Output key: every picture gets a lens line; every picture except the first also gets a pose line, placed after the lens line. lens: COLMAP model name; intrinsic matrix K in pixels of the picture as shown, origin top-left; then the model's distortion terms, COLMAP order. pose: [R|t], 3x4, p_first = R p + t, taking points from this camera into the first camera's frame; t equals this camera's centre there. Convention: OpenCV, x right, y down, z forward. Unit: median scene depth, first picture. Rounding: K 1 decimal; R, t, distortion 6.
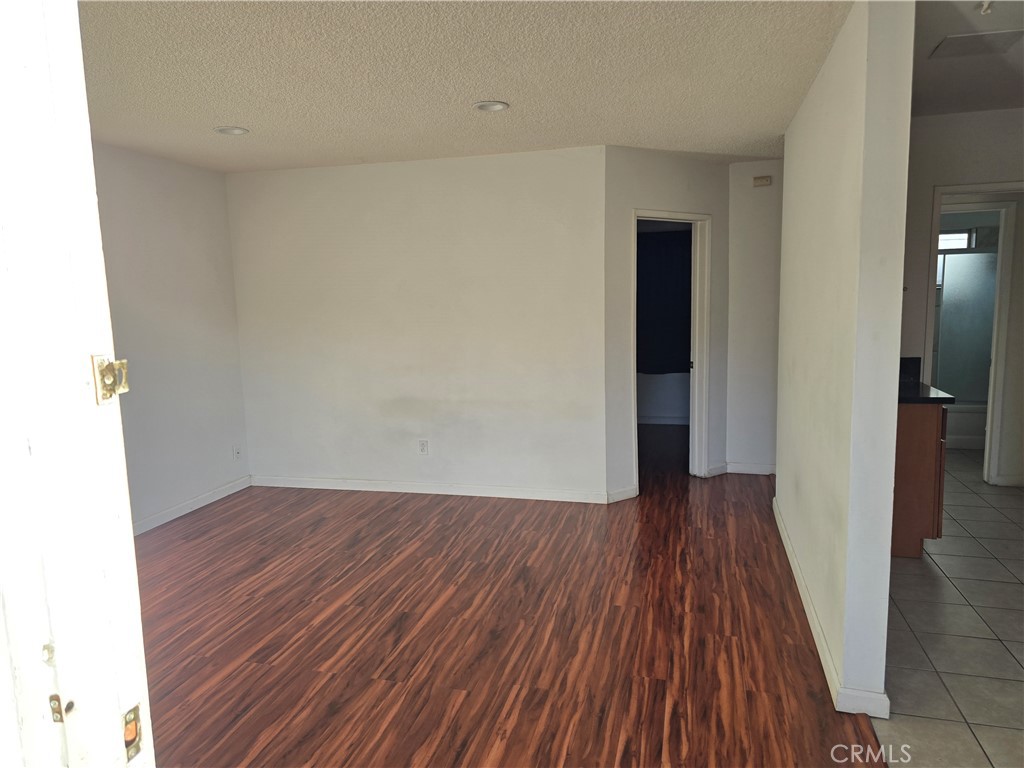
lens RADIAL K [[686.1, 0, 510.1], [0, 686.1, 375.1], [0, 0, 1]] dist [0.063338, -0.057387]
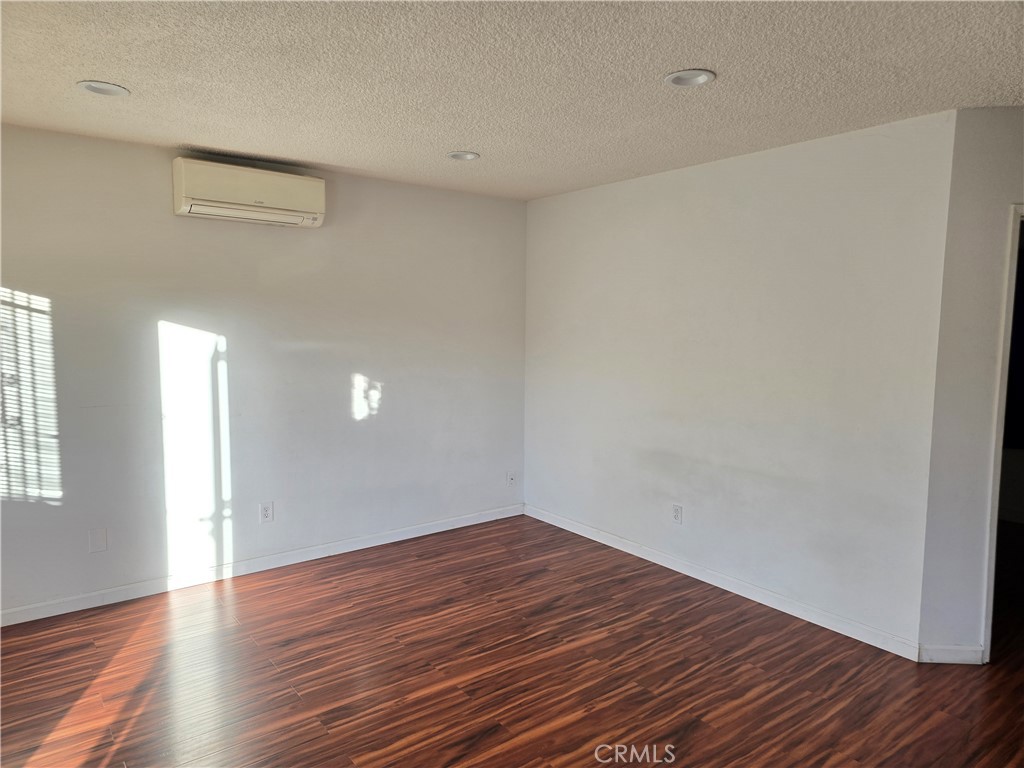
lens RADIAL K [[686.1, 0, 507.0], [0, 686.1, 382.9], [0, 0, 1]] dist [0.063338, -0.057387]
pose [[0.790785, 0.091240, -0.605255, 0.253305], [-0.101674, 0.994671, 0.017102, -0.056008], [0.603590, 0.048015, 0.795848, 0.279485]]
